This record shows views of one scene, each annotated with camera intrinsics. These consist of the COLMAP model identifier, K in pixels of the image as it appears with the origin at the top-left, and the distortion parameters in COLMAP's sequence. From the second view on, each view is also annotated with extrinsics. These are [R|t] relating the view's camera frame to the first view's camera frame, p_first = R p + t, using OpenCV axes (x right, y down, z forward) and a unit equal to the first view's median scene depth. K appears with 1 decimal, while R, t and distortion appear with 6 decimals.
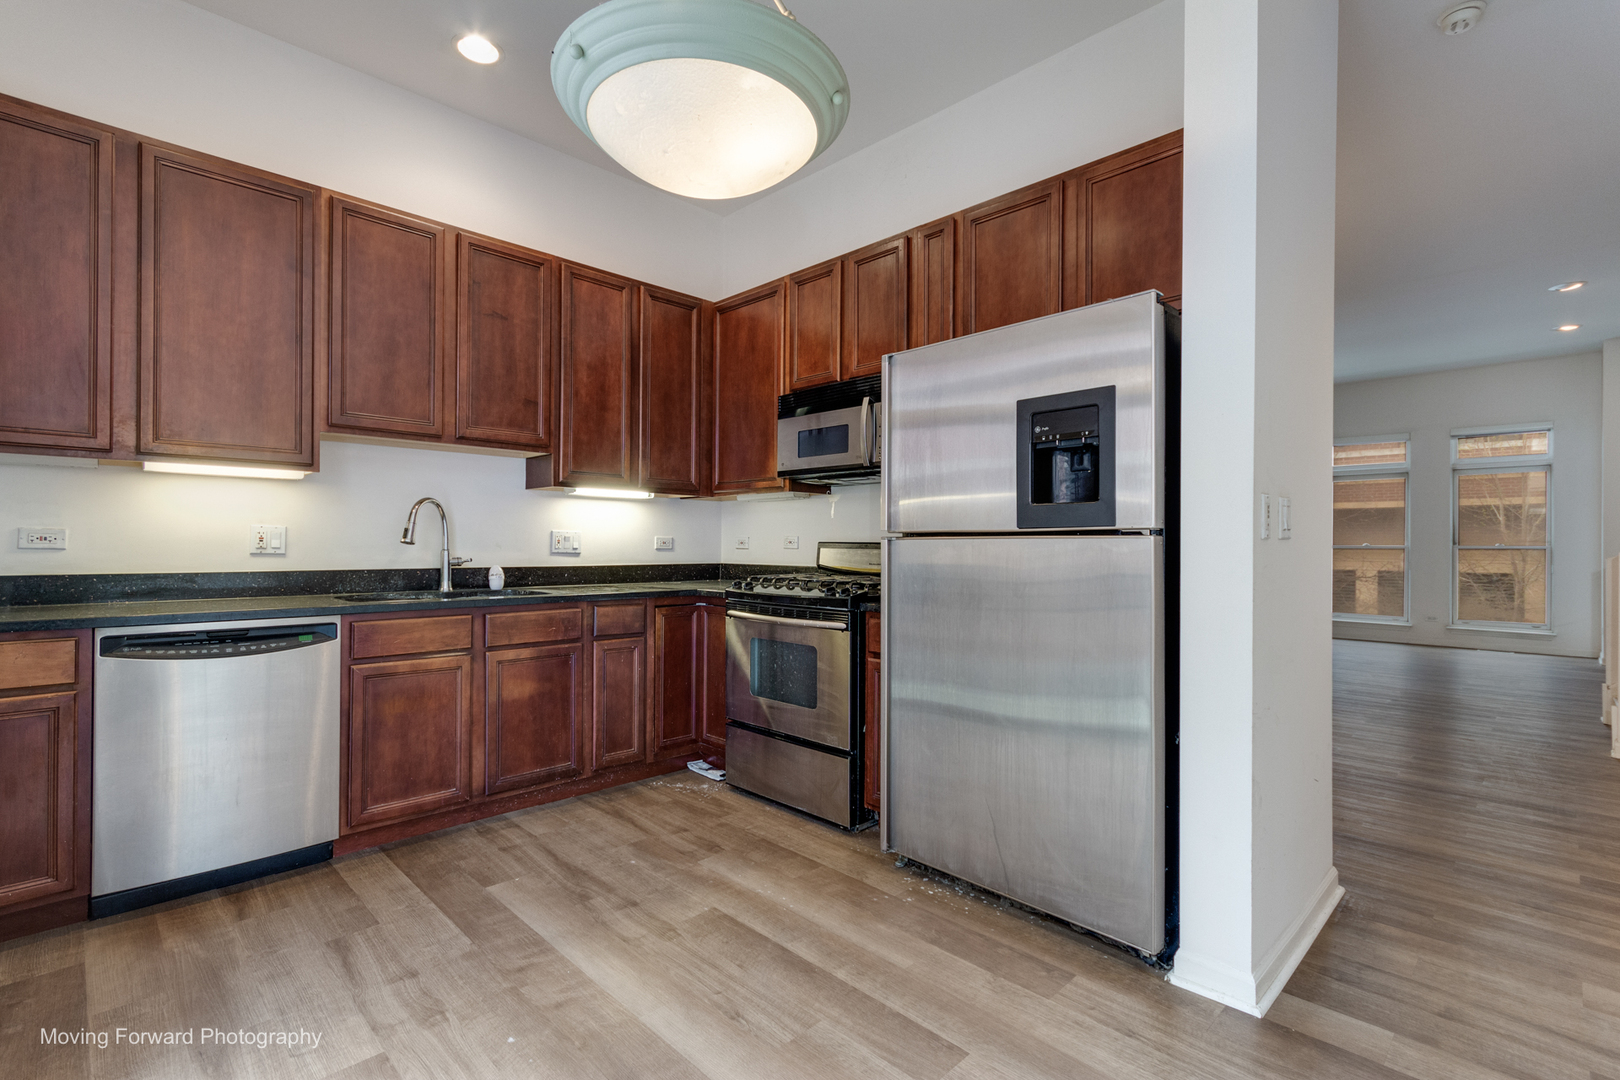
lens RADIAL K [[730.8, 0, 844.1], [0, 730.8, 540.0], [0, 0, 1]] dist [-0.000266, 0.000794]
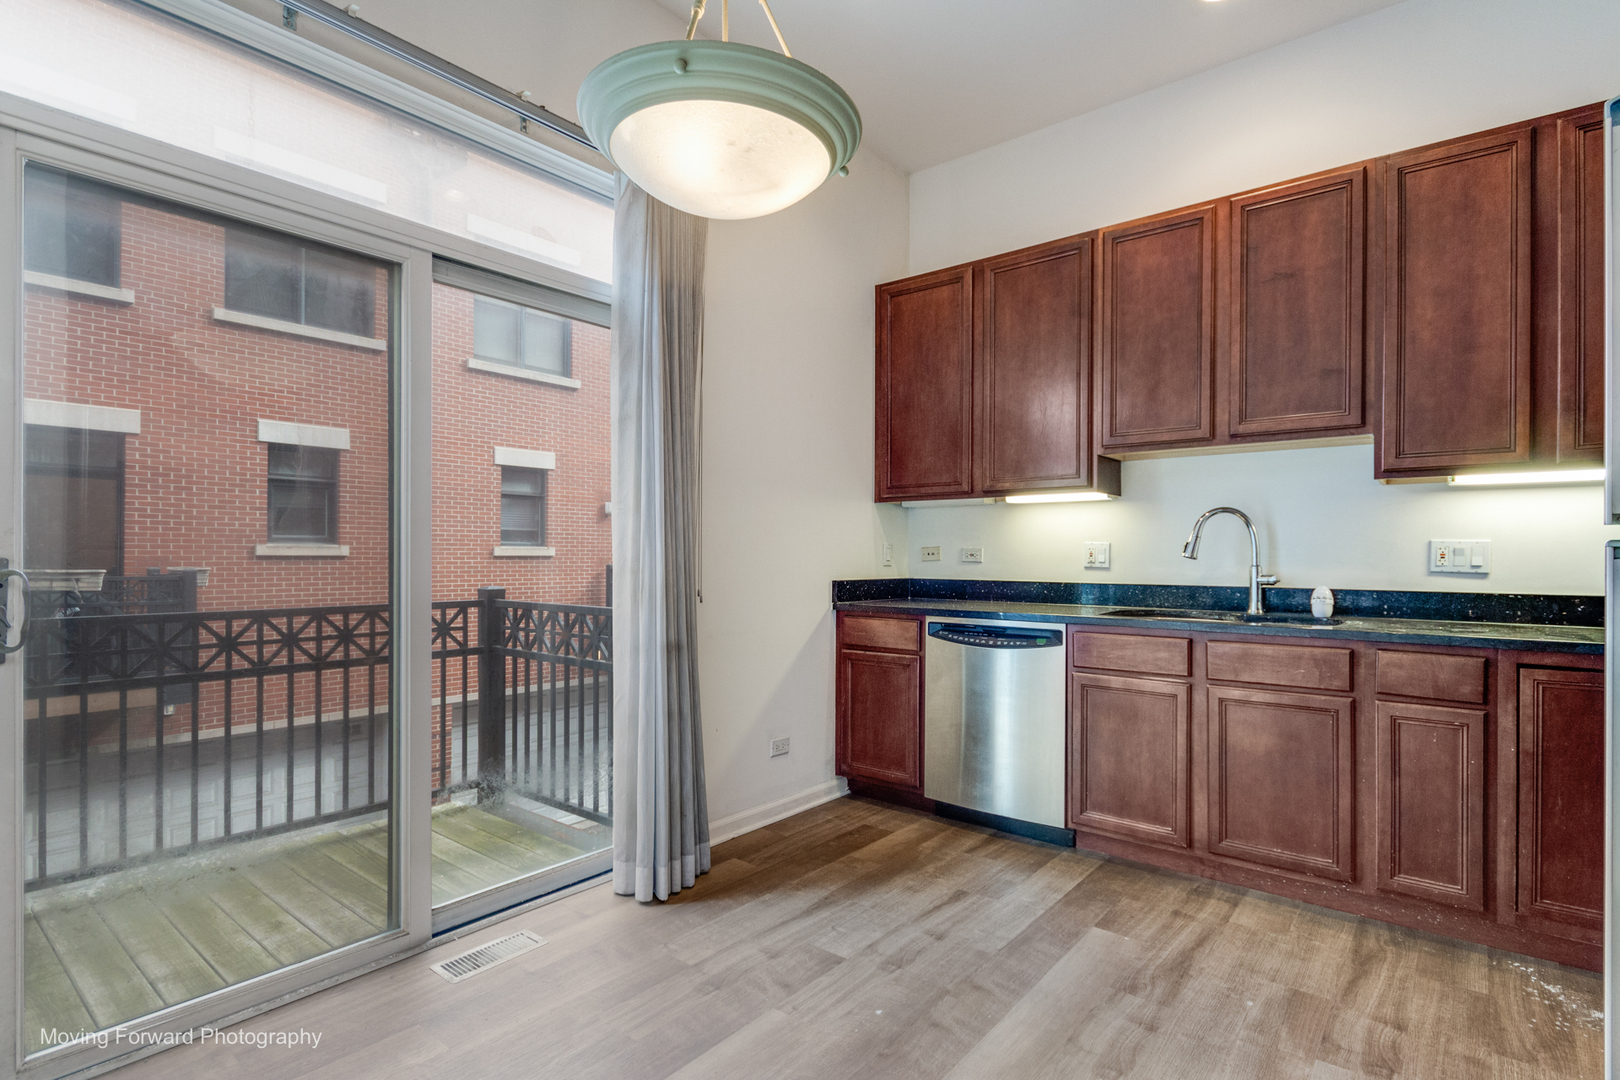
lens RADIAL K [[801.7, 0, 797.3], [0, 801.7, 553.0], [0, 0, 1]] dist [0.001101, -0.002828]
pose [[0.070595, -0.010229, -0.997453, 0.416432], [0.003109, 0.999945, -0.010034, 0.006883], [0.997500, -0.002393, 0.070623, 0.453133]]
